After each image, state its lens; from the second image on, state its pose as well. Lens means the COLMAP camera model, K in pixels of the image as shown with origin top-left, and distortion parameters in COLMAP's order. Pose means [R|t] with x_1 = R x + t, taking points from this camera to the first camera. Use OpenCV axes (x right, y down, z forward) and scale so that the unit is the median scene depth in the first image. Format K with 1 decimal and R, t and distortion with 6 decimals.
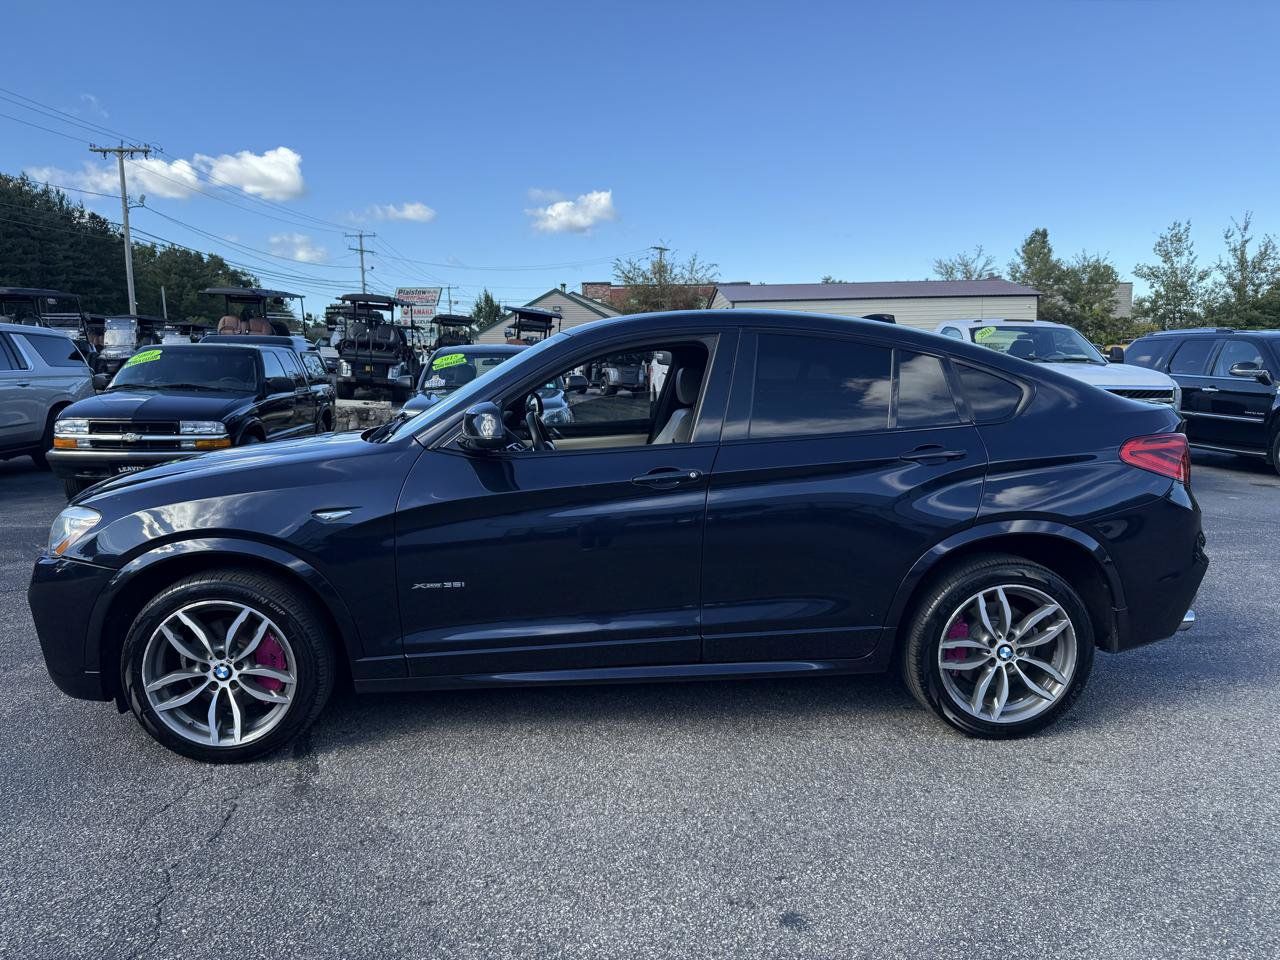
lens RADIAL K [[912.6, 0, 649.5], [0, 912.6, 474.5], [0, 0, 1]] dist [0.020087, -0.059112]
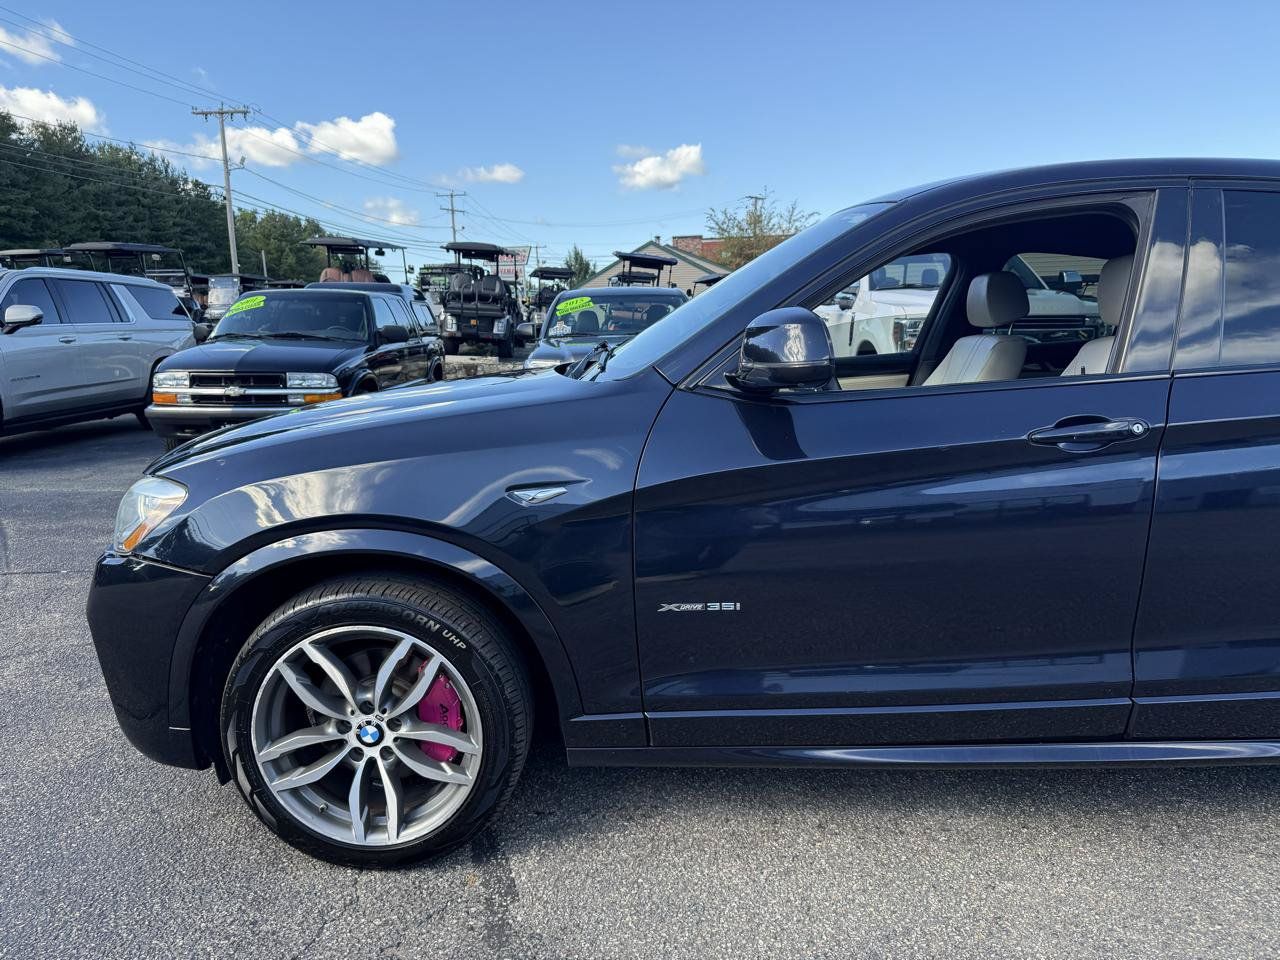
lens RADIAL K [[925.8, 0, 639.0], [0, 925.8, 467.3], [0, 0, 1]] dist [-0.015749, -0.006836]
pose [[0.994230, 0.002760, -0.107236, -0.199979], [0.000969, 0.999397, 0.034706, 0.004417], [0.107267, -0.034610, 0.993628, 0.362355]]
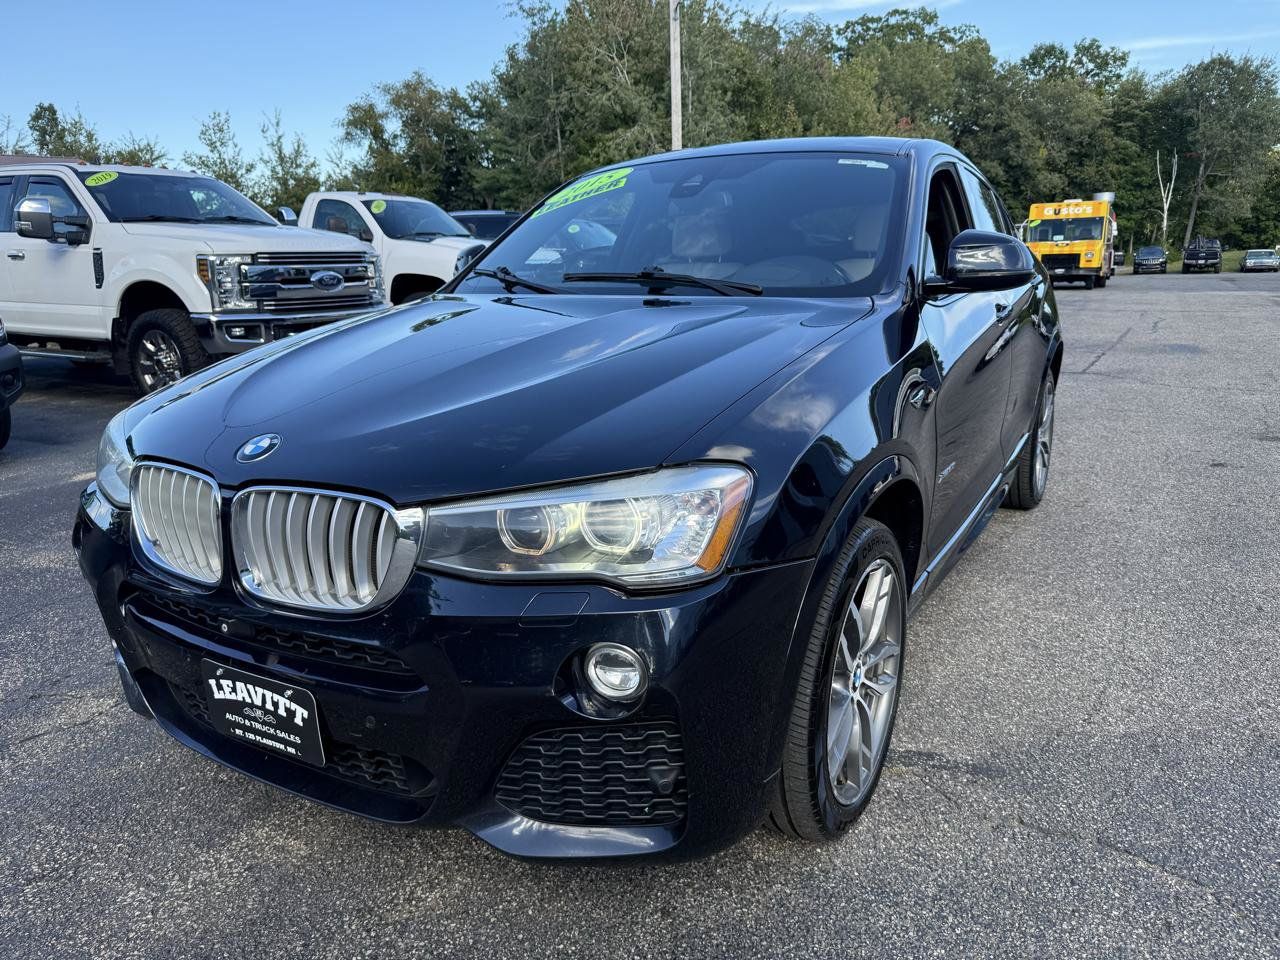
lens RADIAL K [[912.6, 0, 630.1], [0, 912.6, 478.4], [0, 0, 1]] dist [-0.007115, -0.002571]
pose [[0.566496, -0.201809, 0.798971, -0.986397], [0.107357, 0.979360, 0.171254, -0.037390], [-0.817041, -0.011239, 0.576469, 0.744634]]
